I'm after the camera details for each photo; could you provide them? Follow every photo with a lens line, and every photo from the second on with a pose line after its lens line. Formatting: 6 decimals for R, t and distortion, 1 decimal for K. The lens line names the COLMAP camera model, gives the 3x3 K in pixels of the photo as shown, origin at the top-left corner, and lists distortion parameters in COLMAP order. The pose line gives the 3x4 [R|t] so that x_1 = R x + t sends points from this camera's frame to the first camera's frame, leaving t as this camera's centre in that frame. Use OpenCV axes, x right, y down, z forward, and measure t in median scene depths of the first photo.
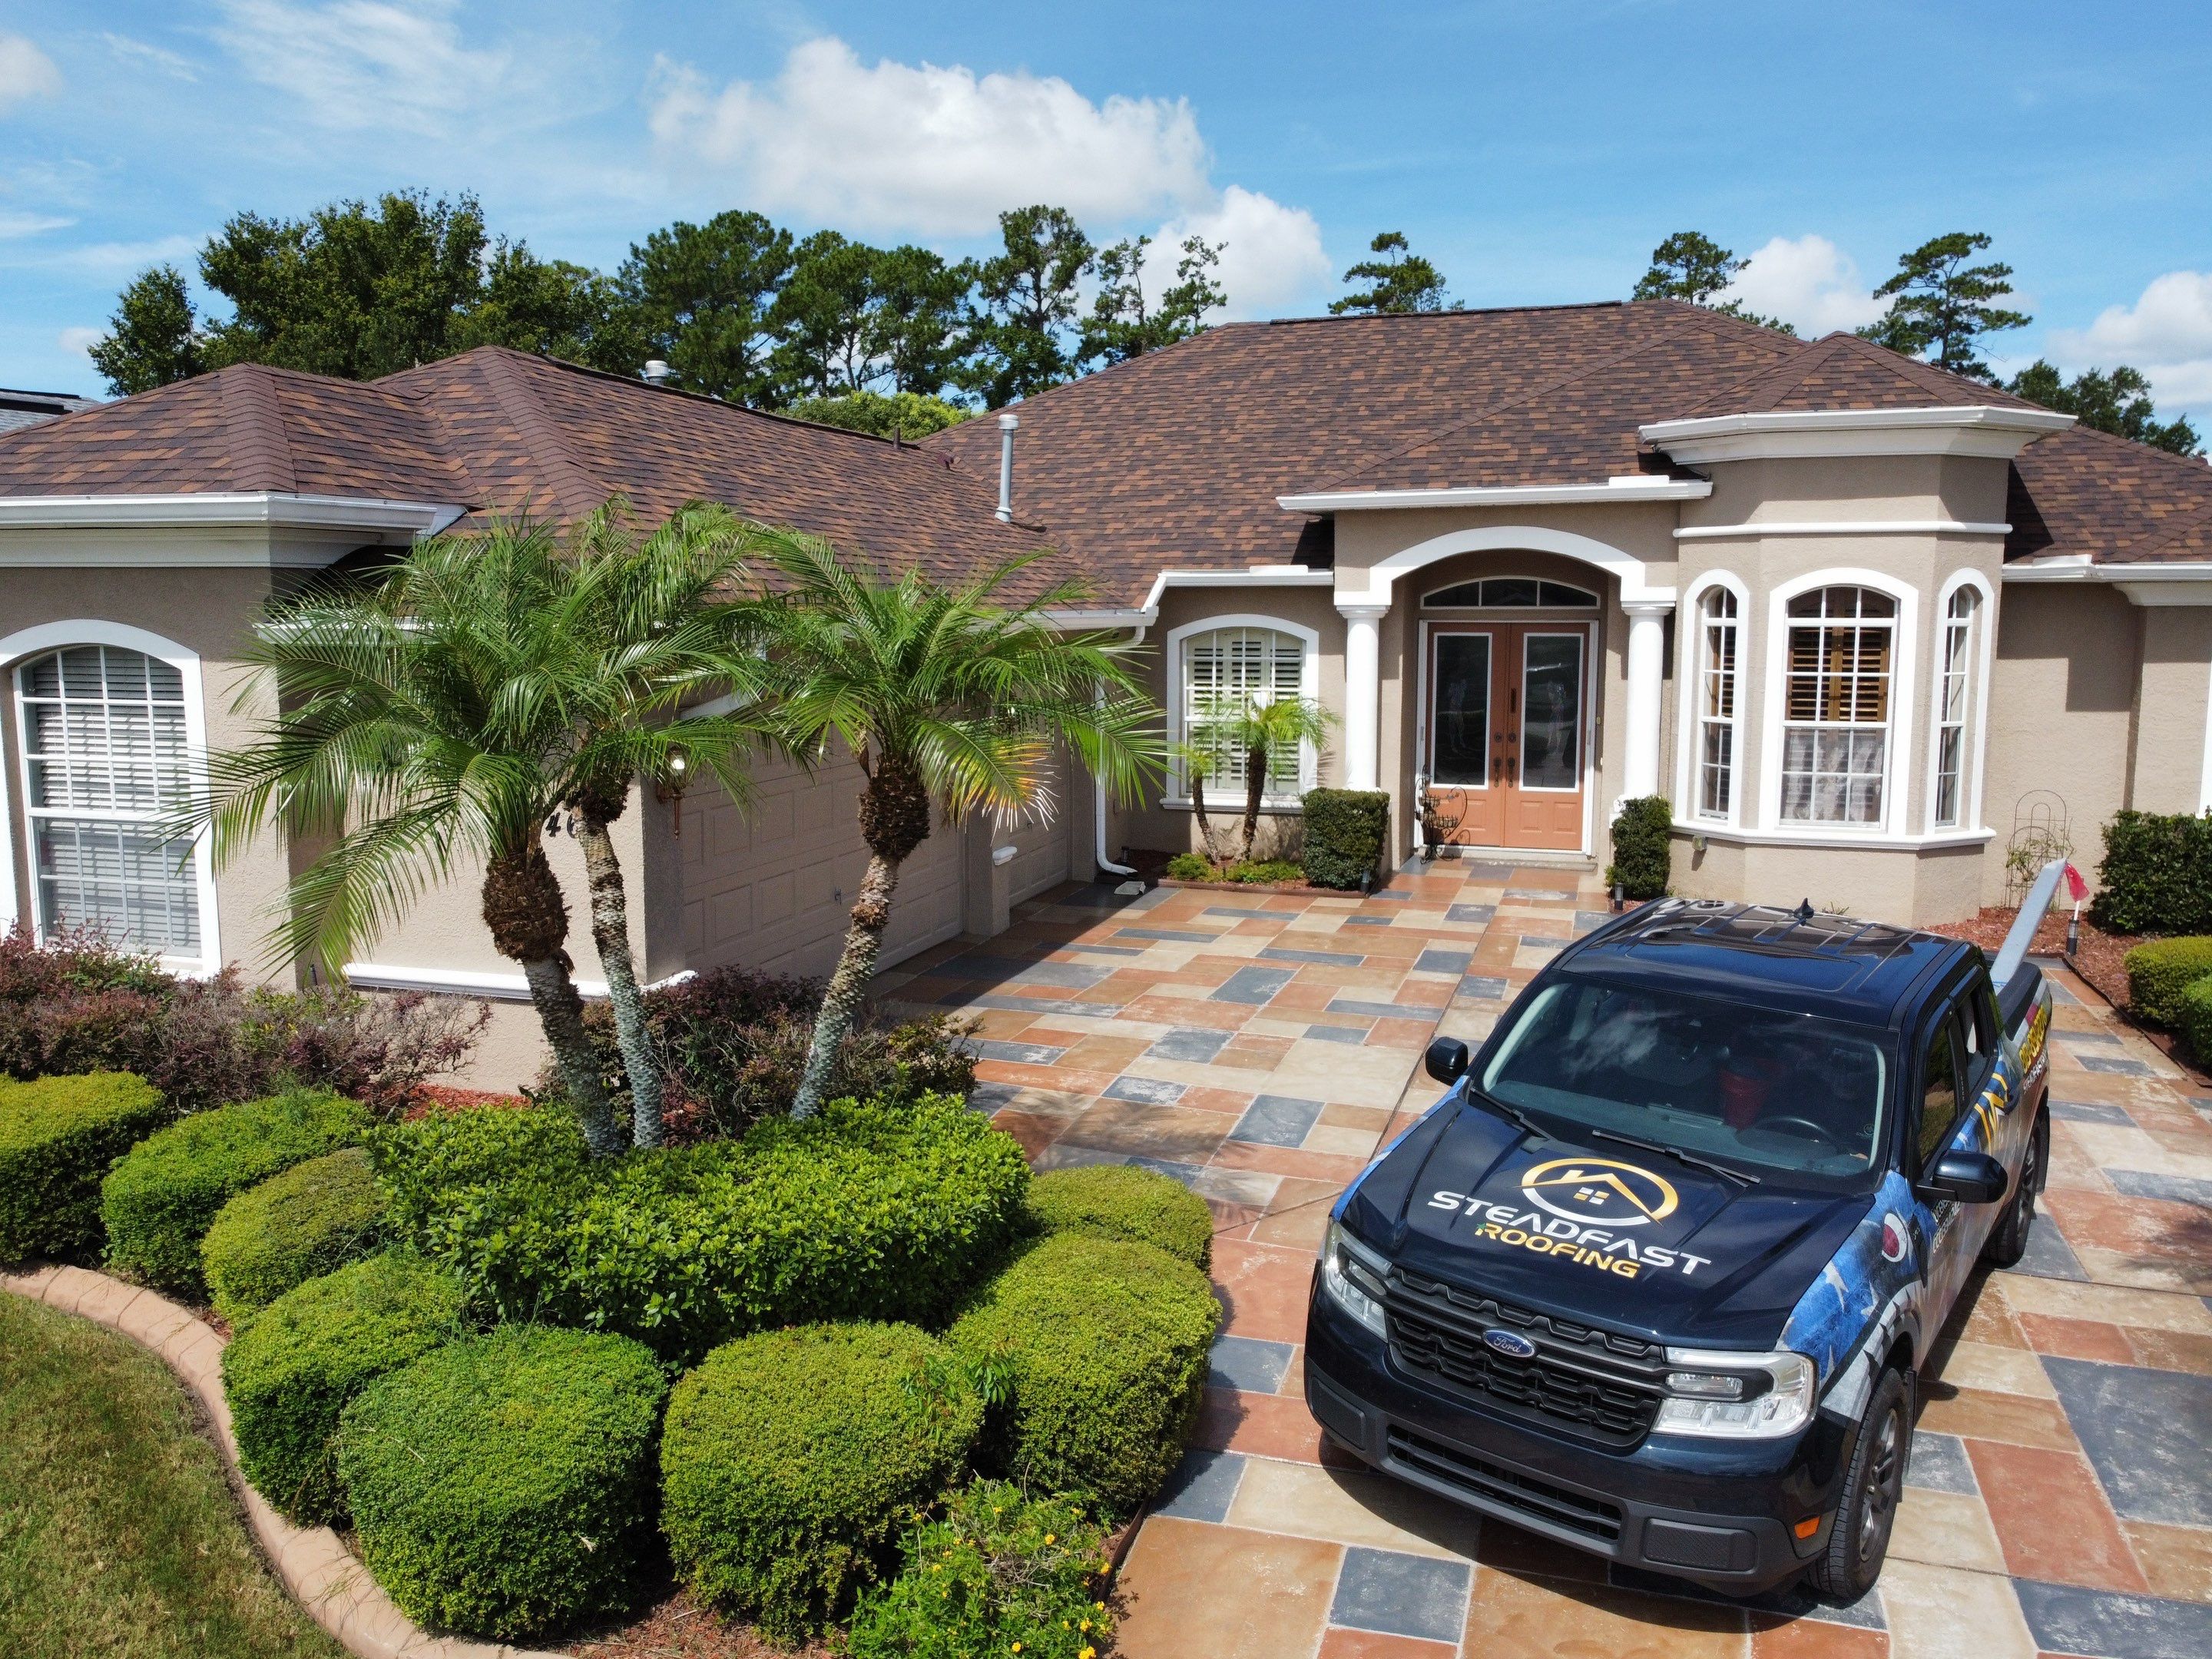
lens RADIAL K [[1673.4, 0, 1084.9], [0, 1673.4, 816.2], [0, 0, 1]] dist [0.004633, -0.014479]
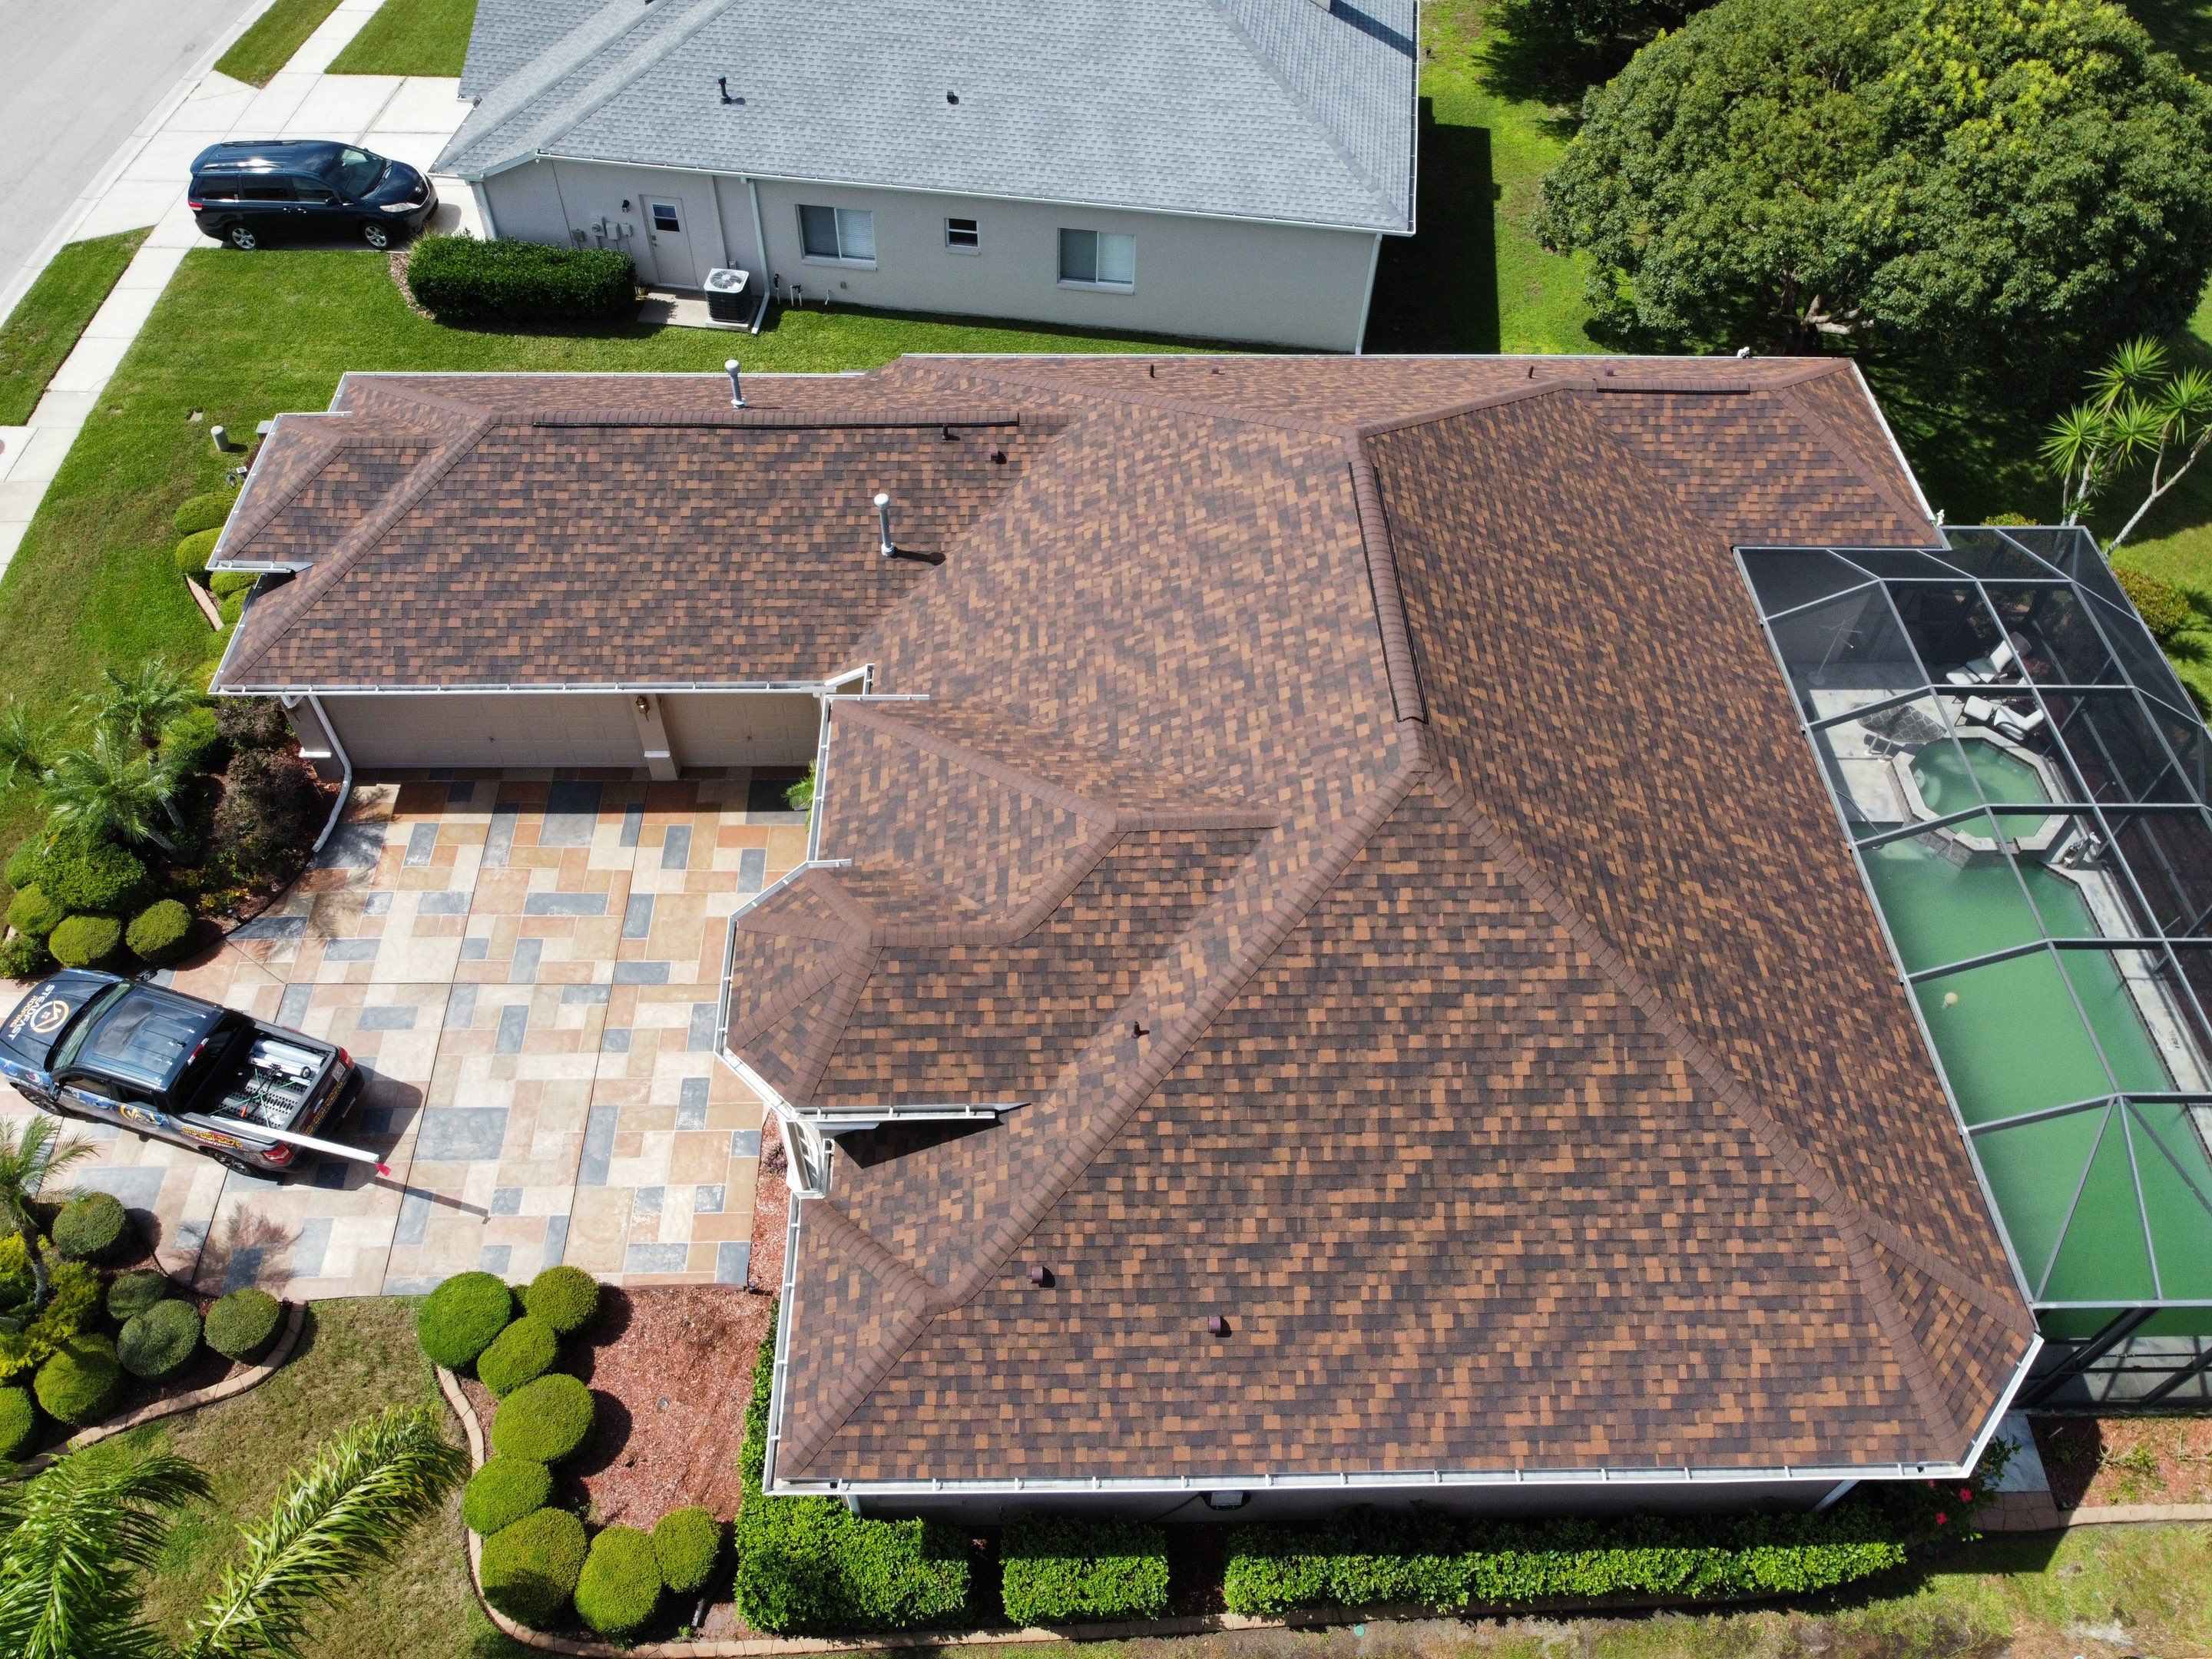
lens RADIAL K [[1673.4, 0, 1083.1], [0, 1673.4, 815.7], [0, 0, 1]] dist [0.004633, -0.014479]
pose [[0.318883, 0.738839, -0.593658, 1.497501], [-0.133071, 0.655055, 0.743771, -1.641311], [0.938406, -0.158177, 0.307204, 1.025763]]
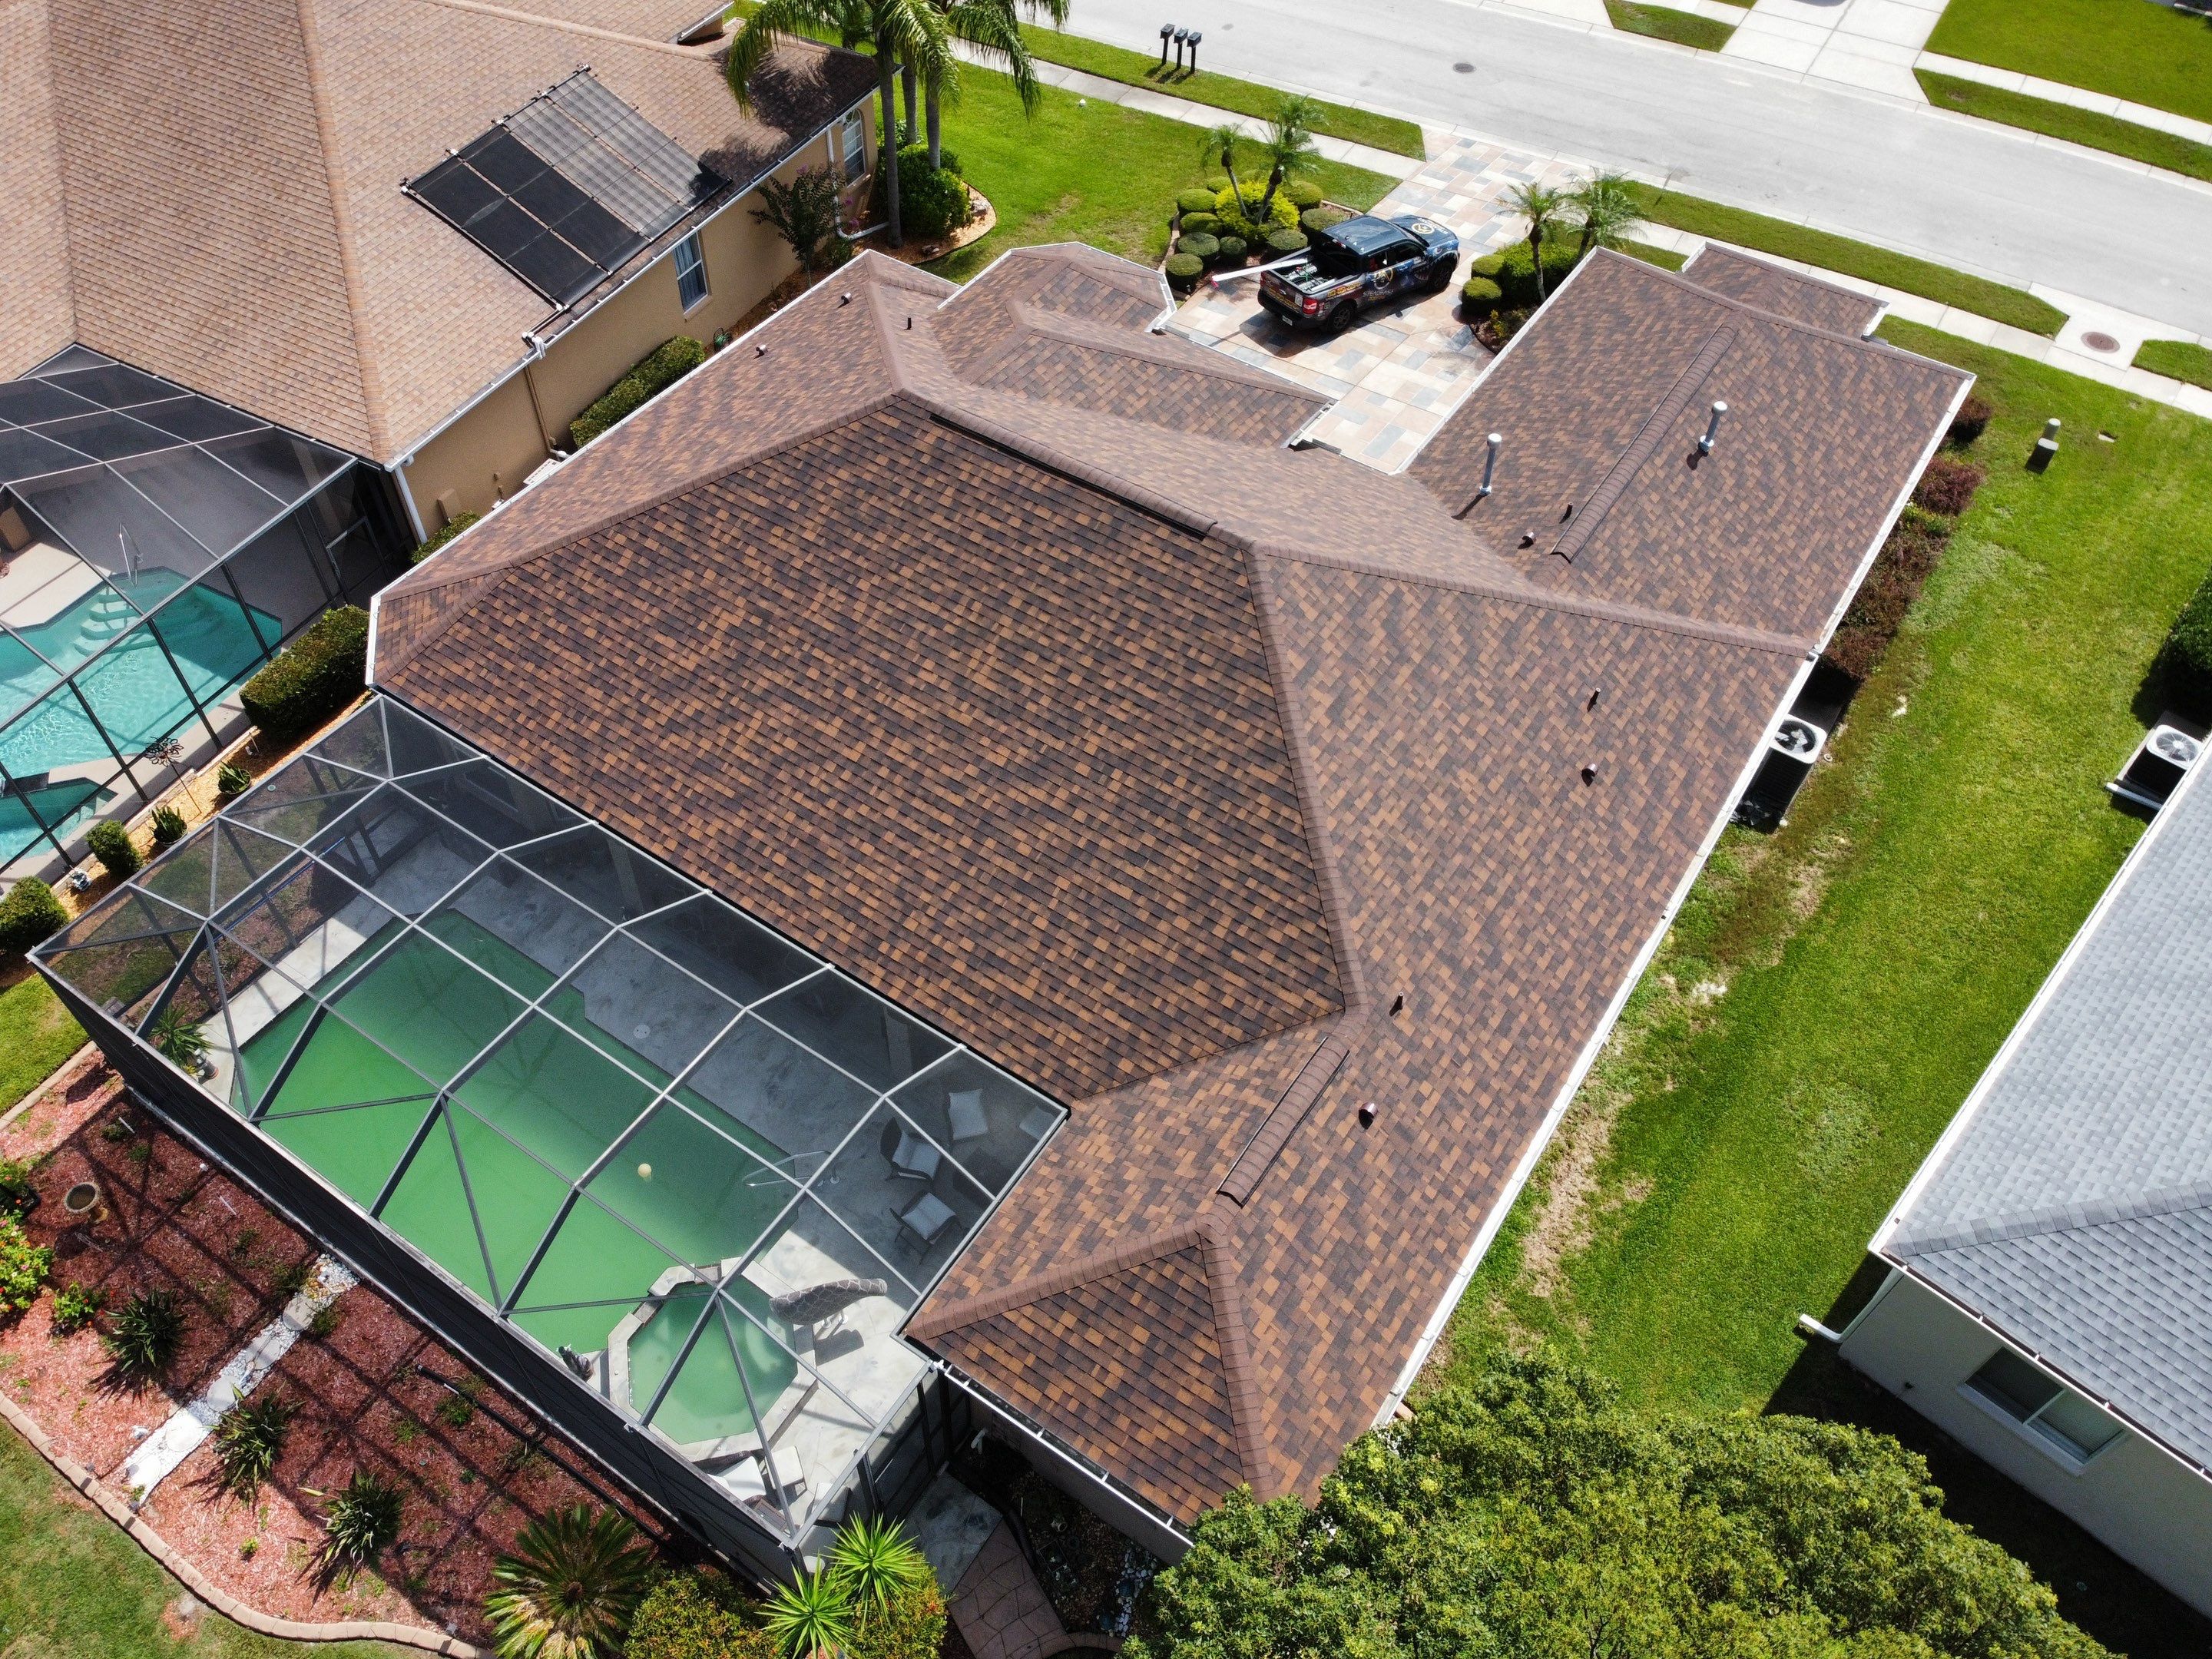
lens RADIAL K [[1673.4, 0, 1068.0], [0, 1673.4, 799.6], [0, 0, 1]] dist [0.004633, -0.014479]
pose [[-0.956618, -0.228882, 0.180263, -0.035240], [0.023375, 0.556437, 0.830561, -1.959277], [-0.290406, 0.798743, -0.526948, 3.214442]]
